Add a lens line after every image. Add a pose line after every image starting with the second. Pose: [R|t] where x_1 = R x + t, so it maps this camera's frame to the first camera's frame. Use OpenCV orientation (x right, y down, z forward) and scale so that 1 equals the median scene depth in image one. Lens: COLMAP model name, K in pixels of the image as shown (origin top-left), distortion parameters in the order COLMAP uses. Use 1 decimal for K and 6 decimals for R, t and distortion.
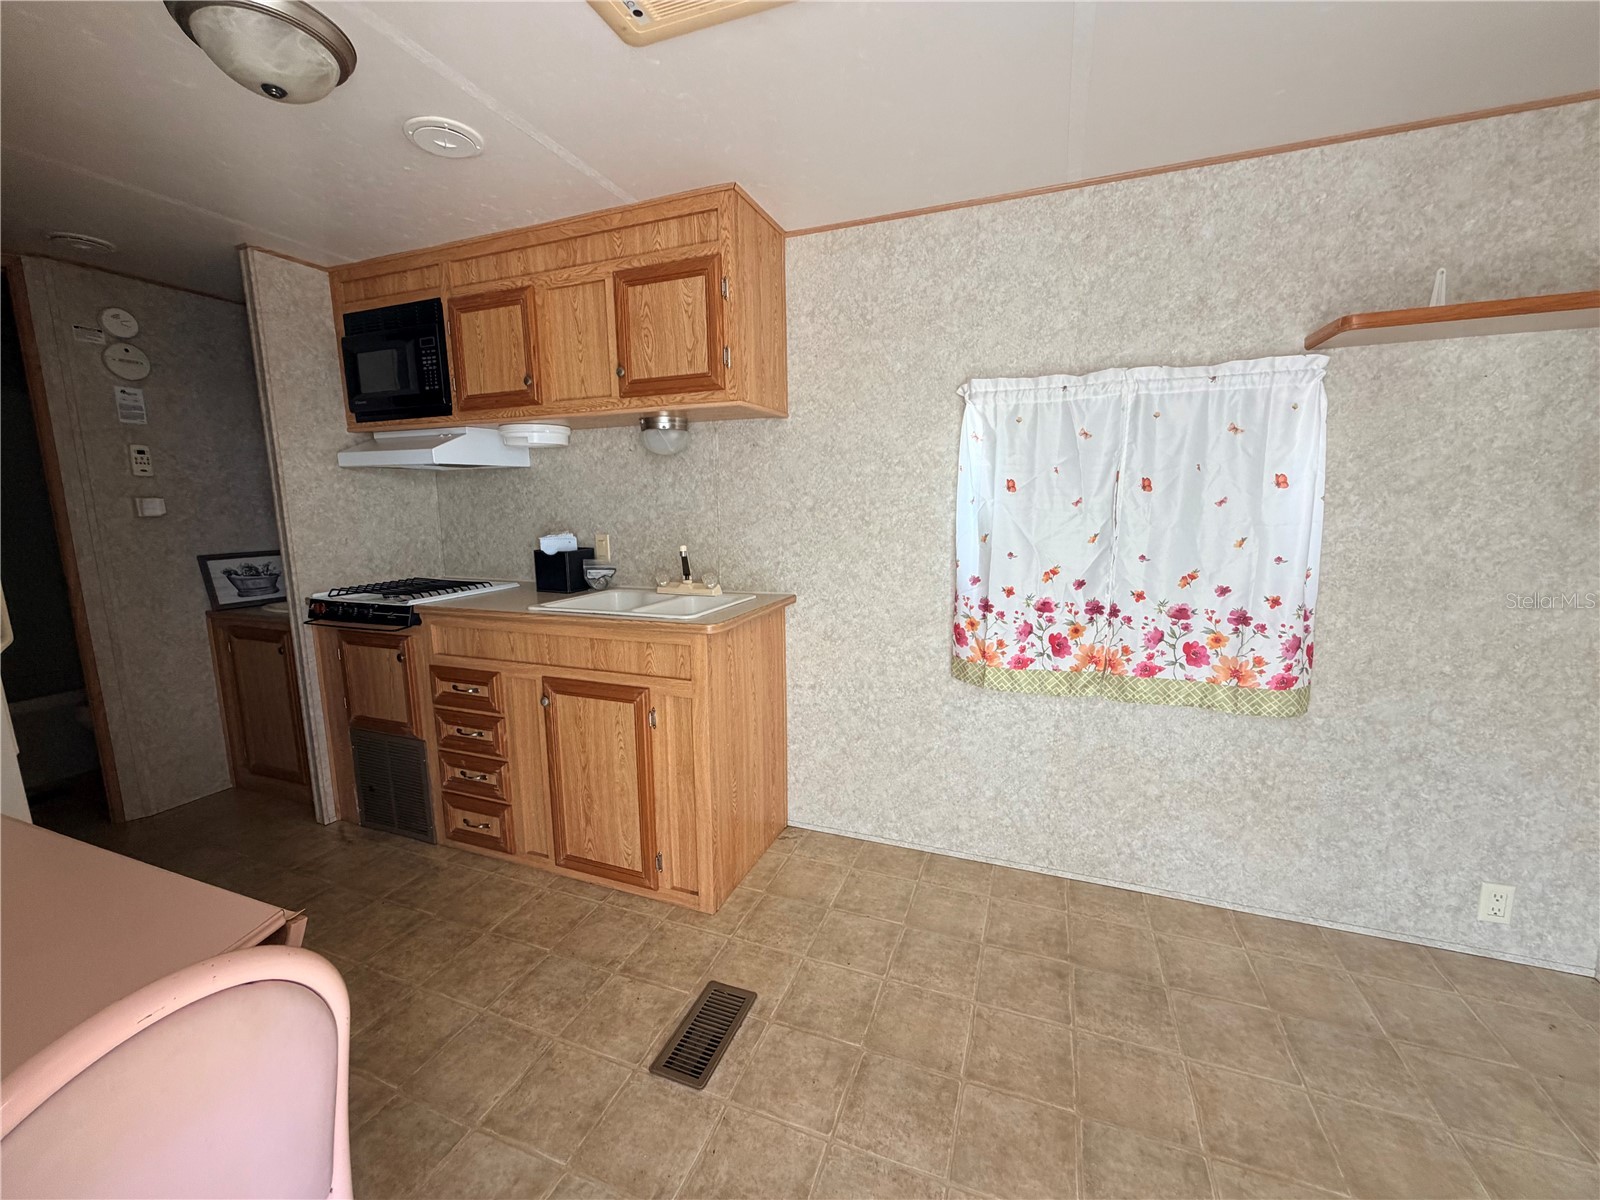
lens RADIAL K [[640.2, 0, 794.2], [0, 640.2, 602.1], [0, 0, 1]] dist [0.001452, -0.000044]
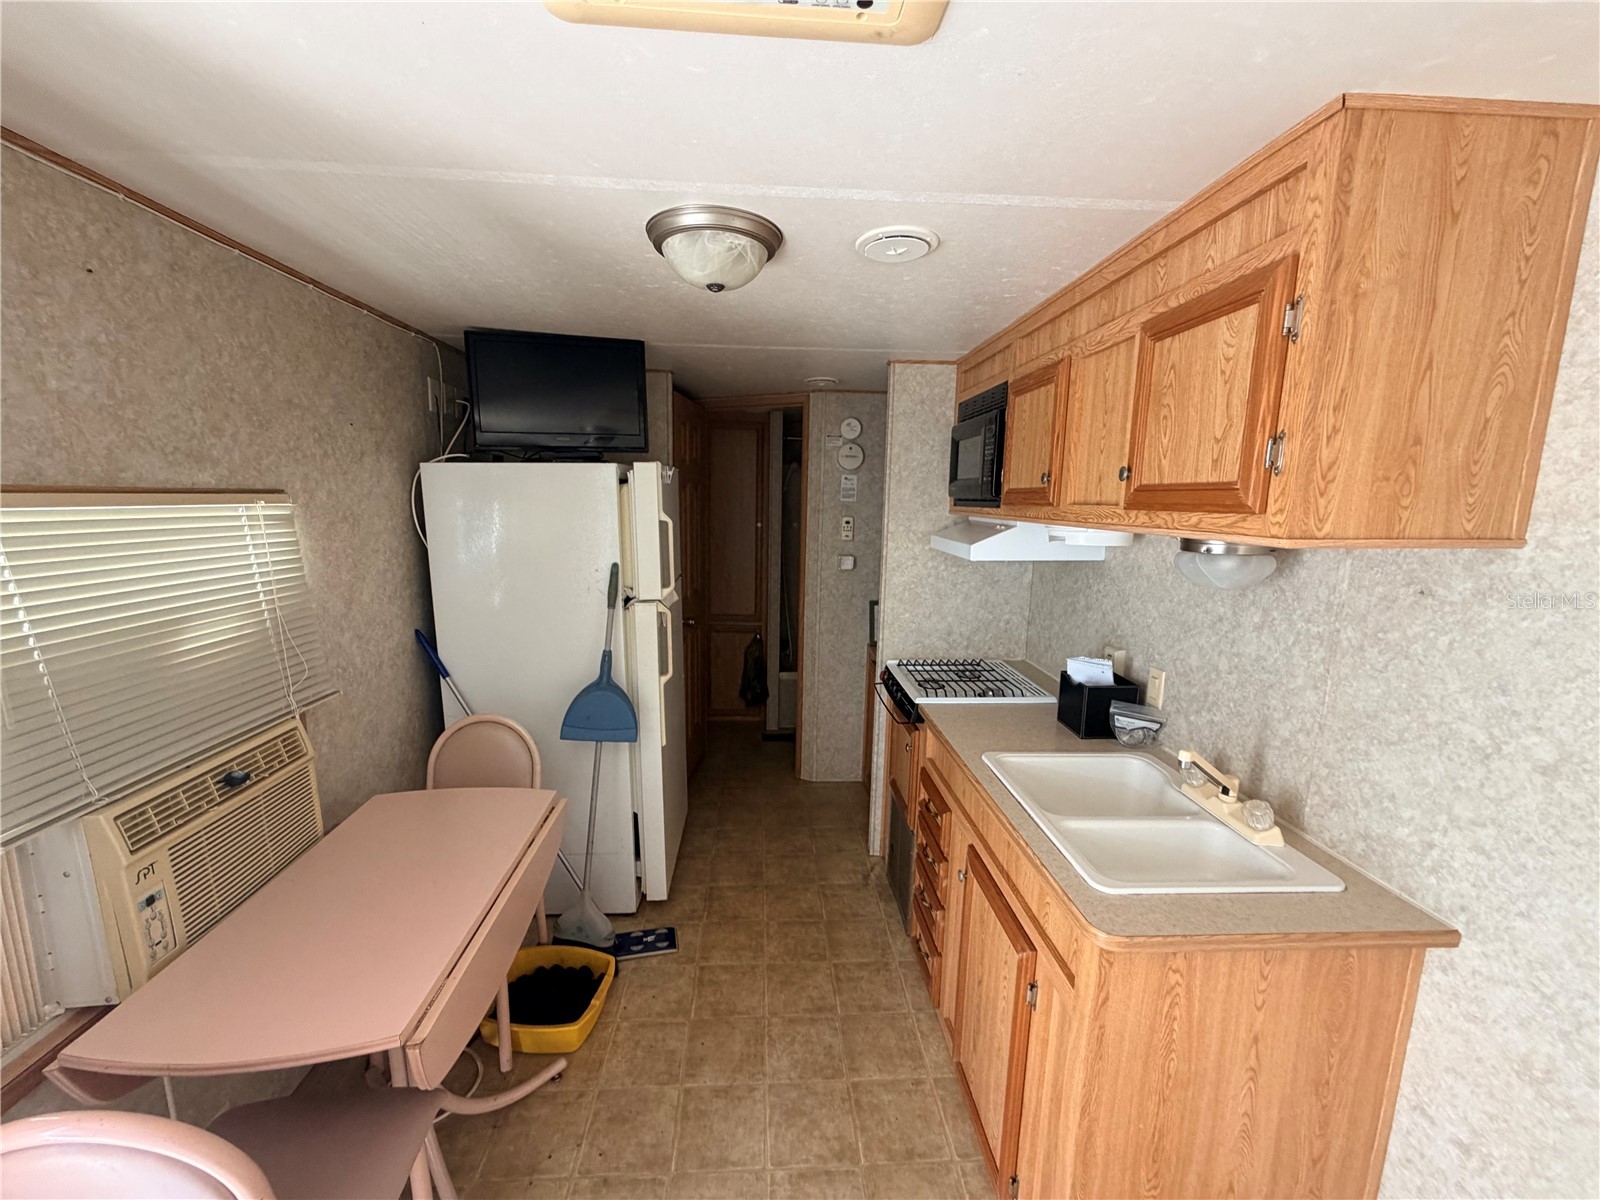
lens RADIAL K [[640.2, 0, 794.2], [0, 640.2, 602.1], [0, 0, 1]] dist [0.001452, -0.000044]
pose [[0.415485, 0.165911, -0.894341, 0.203057], [-0.165125, 0.980645, 0.105210, -0.245887], [0.894486, 0.103965, 0.434839, 0.426805]]
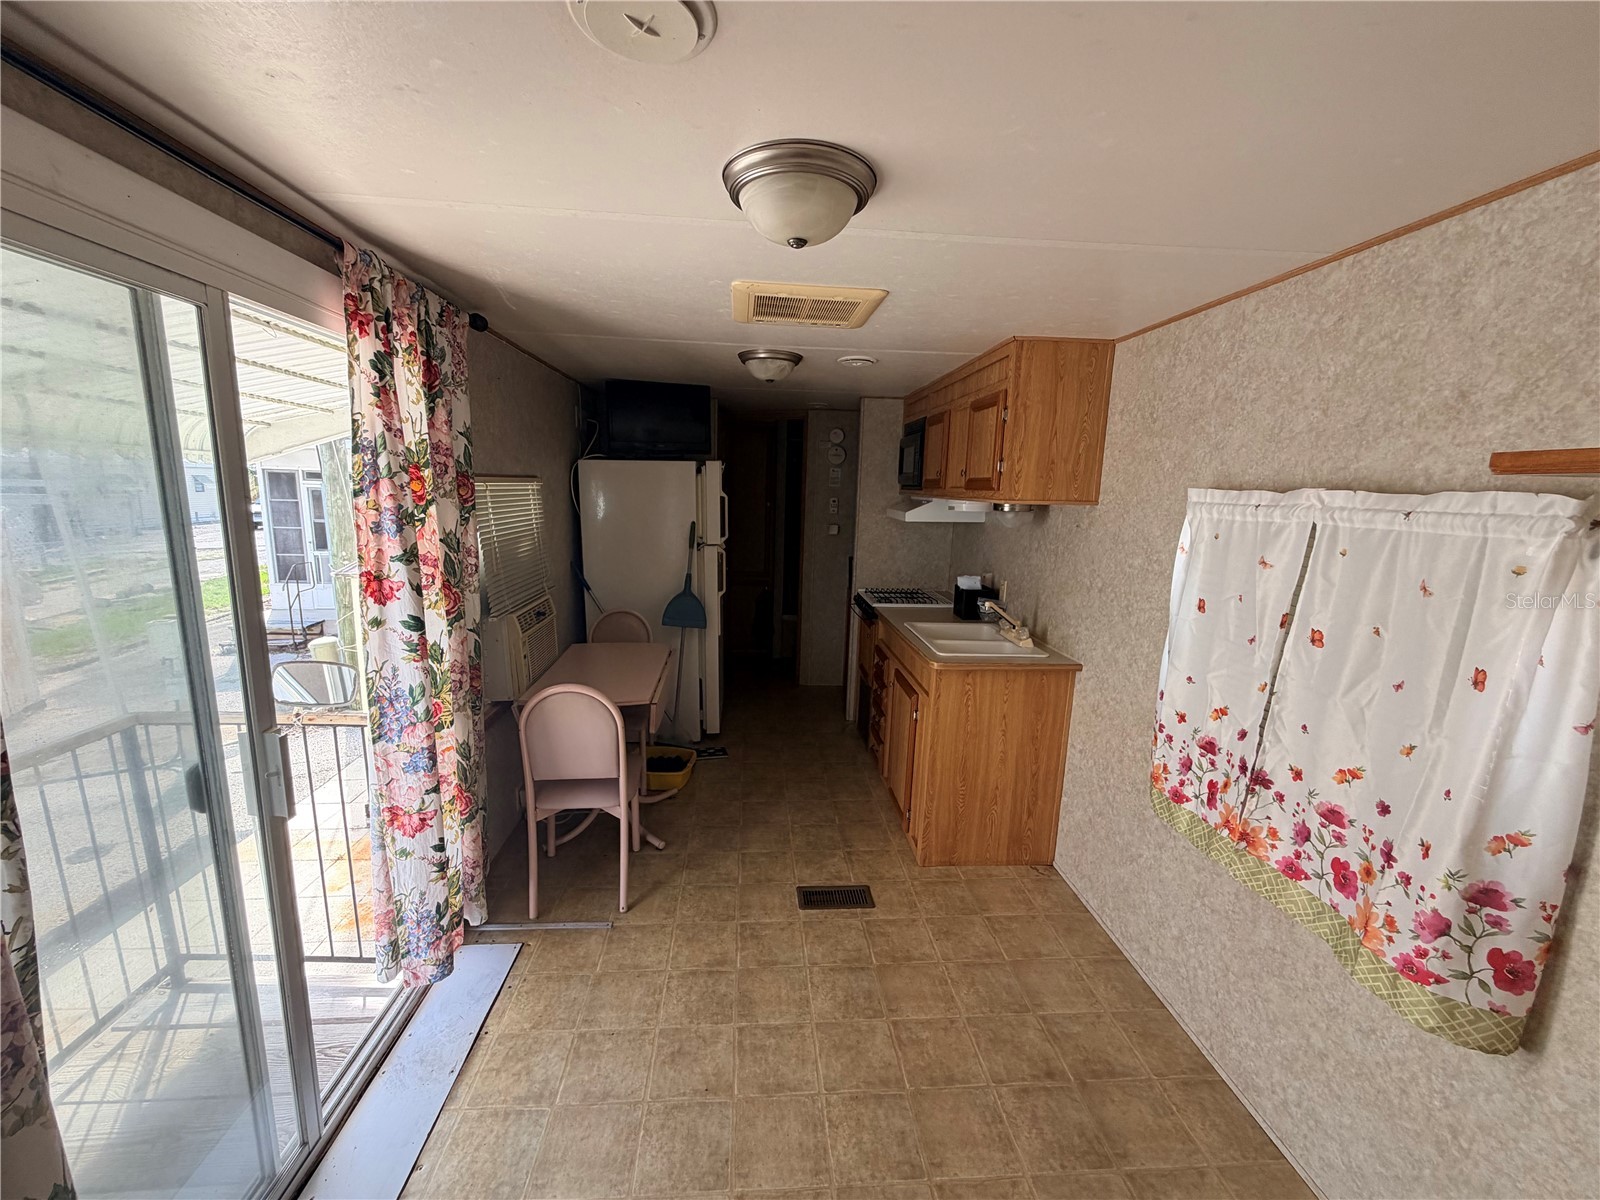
lens RADIAL K [[640.2, 0, 794.2], [0, 640.2, 602.1], [0, 0, 1]] dist [0.001452, -0.000044]
pose [[0.430607, 0.185387, -0.883295, 0.867179], [-0.173804, 0.977392, 0.120406, -0.190093], [0.885647, 0.101673, 0.453093, 0.069877]]
